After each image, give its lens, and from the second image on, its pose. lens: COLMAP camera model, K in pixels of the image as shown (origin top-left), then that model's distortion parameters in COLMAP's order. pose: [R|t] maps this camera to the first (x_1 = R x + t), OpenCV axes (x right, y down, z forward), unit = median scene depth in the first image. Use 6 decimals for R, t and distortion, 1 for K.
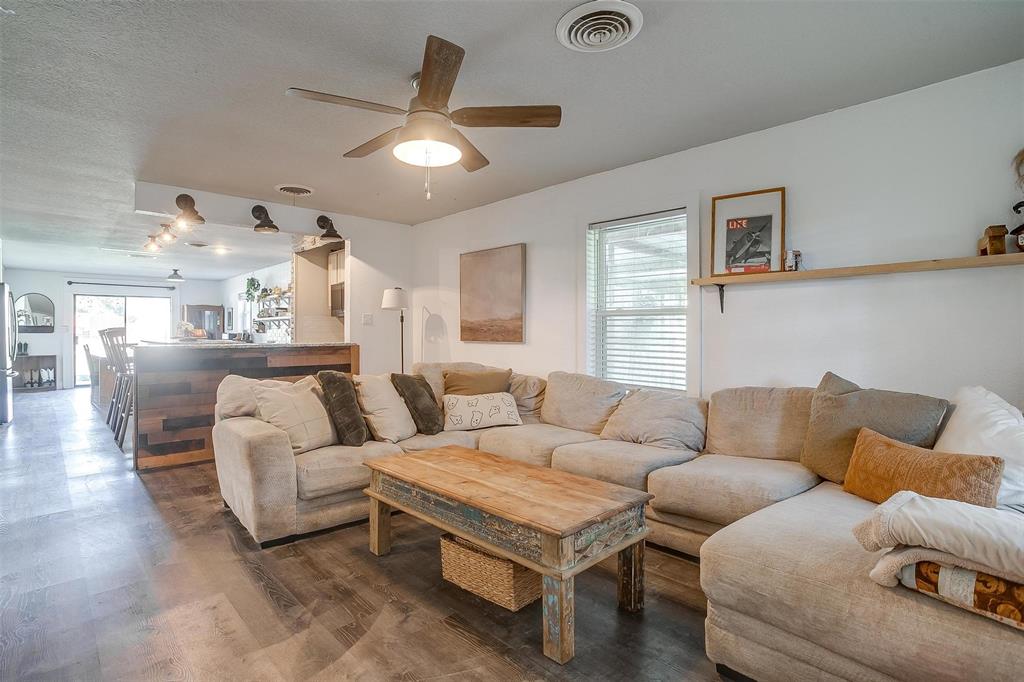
lens RADIAL K [[506.3, 0, 512.6], [0, 506.3, 332.6], [0, 0, 1]] dist [-0.054859, 0.029893]
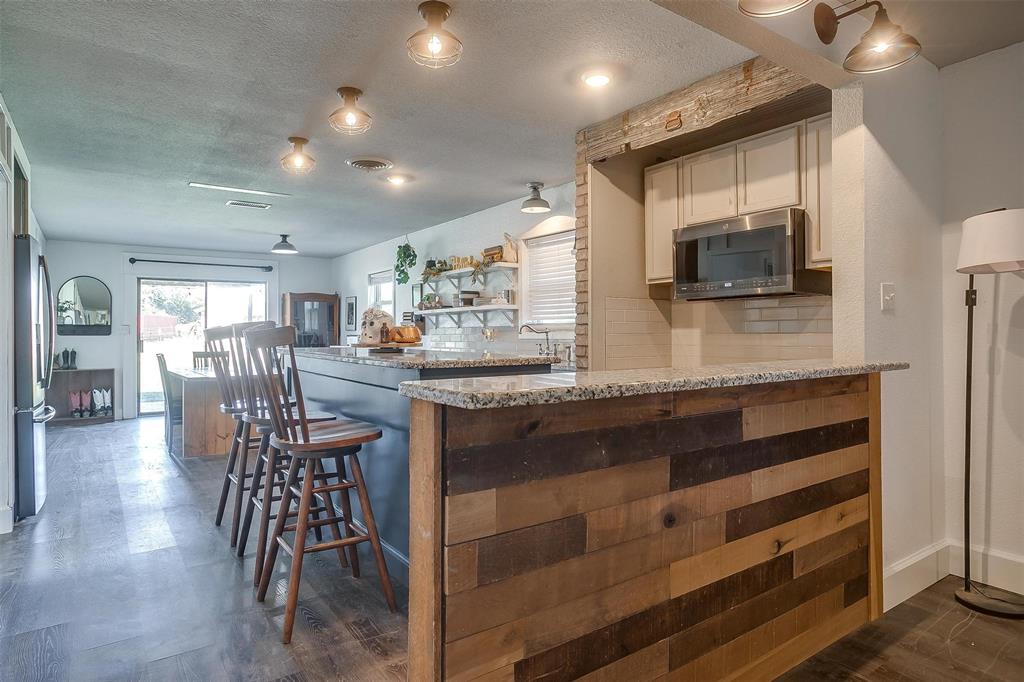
lens RADIAL K [[596.0, 0, 513.7], [0, 596.0, 331.0], [0, 0, 1]] dist [-0.044534, 0.047582]
pose [[0.989769, -0.002887, -0.142649, -0.285632], [0.002171, 0.999984, -0.005180, 0.000328], [0.142662, 0.004817, 0.989760, 0.297654]]
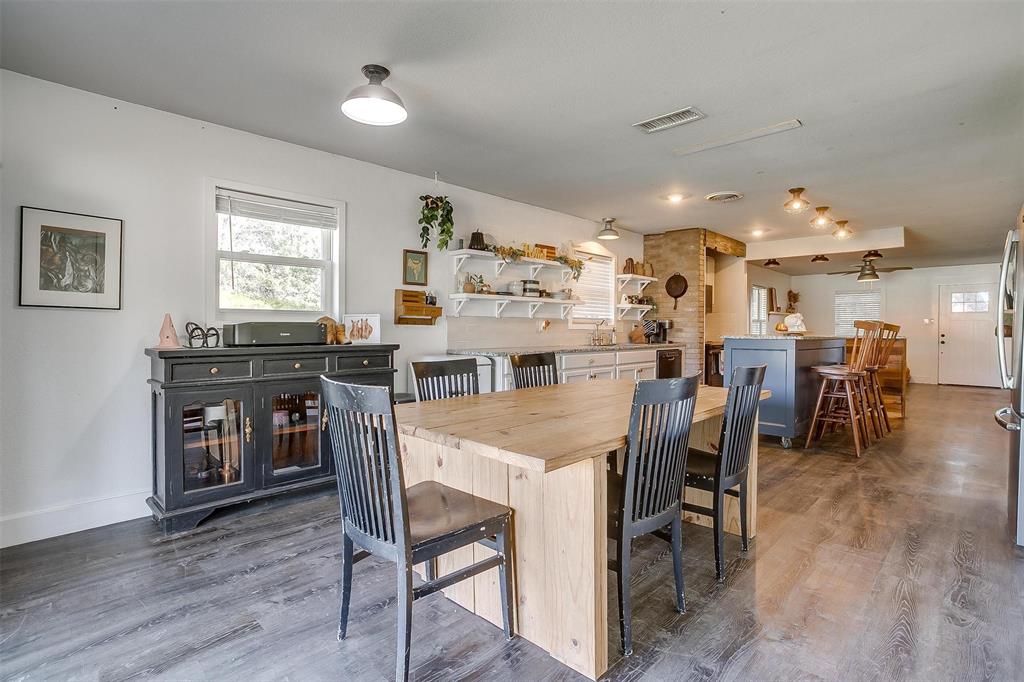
lens RADIAL K [[492.1, 0, 490.4], [0, 492.1, 331.2], [0, 0, 1]] dist [-0.053558, 0.026661]
pose [[-0.003286, -0.003947, 0.999987, -0.936120], [-0.002515, 0.999989, 0.003939, 0.005027], [-0.999991, -0.002502, -0.003296, 0.954371]]
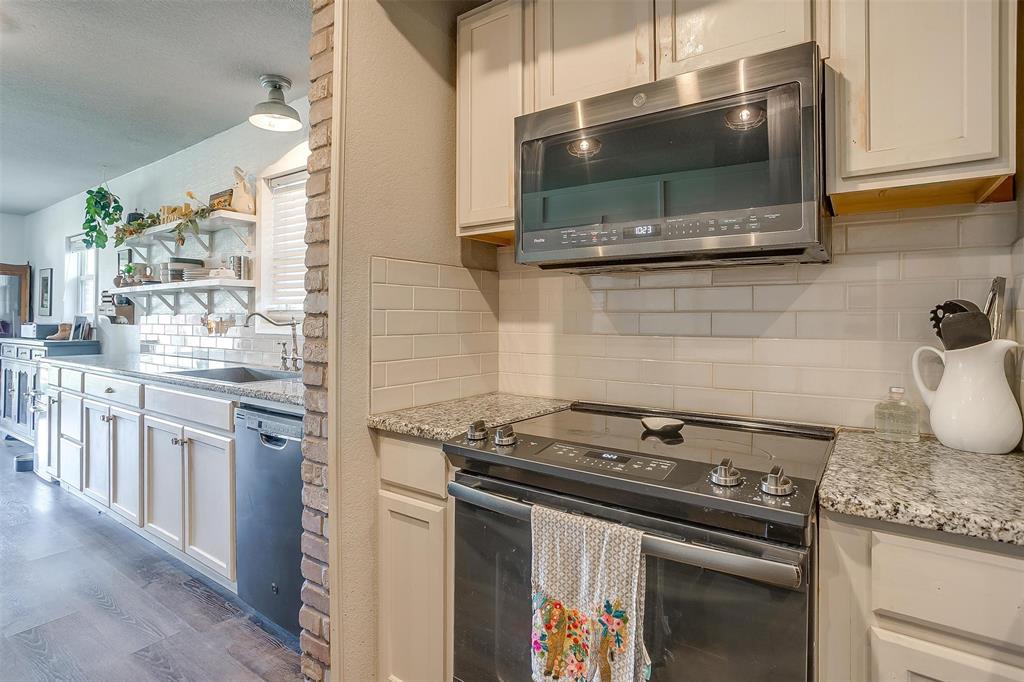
lens RADIAL K [[524.9, 0, 510.1], [0, 524.9, 315.0], [0, 0, 1]] dist [-0.062110, 0.033270]
pose [[0.980585, 0.005826, 0.196010, -0.271855], [-0.004452, 0.999962, -0.007448, -0.004824], [-0.196046, 0.006431, 0.980574, 0.520643]]
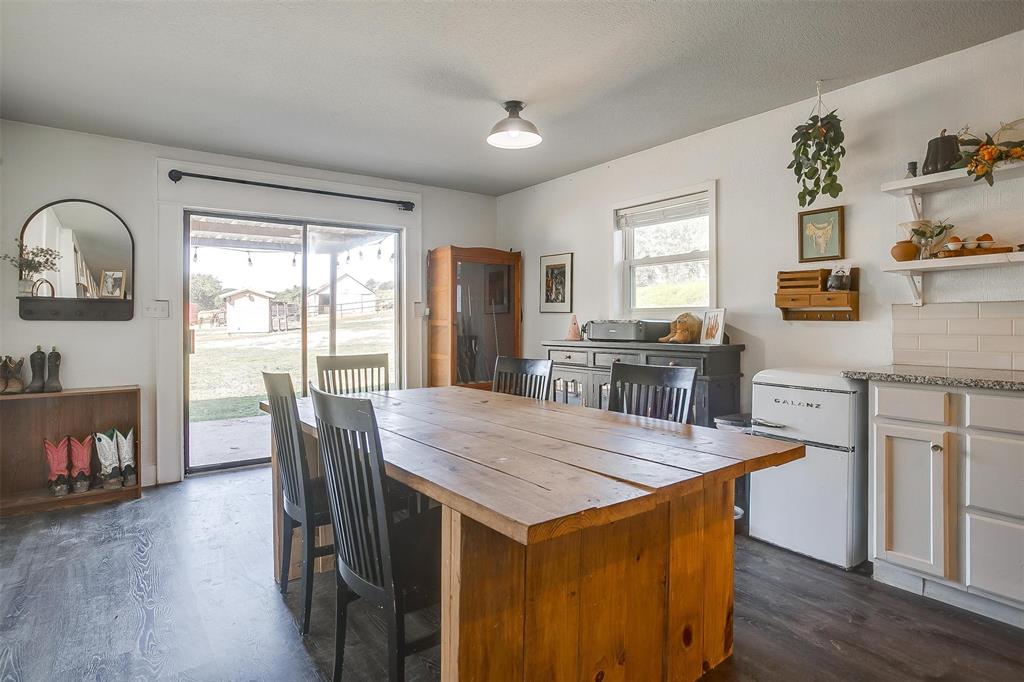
lens RADIAL K [[548.7, 0, 519.5], [0, 548.7, 320.1], [0, 0, 1]] dist [-0.064708, 0.041665]
pose [[0.993515, -0.000723, -0.113700, -0.647686], [0.000381, 0.999995, -0.003028, 0.001915], [0.113702, 0.002965, 0.993510, 0.689928]]
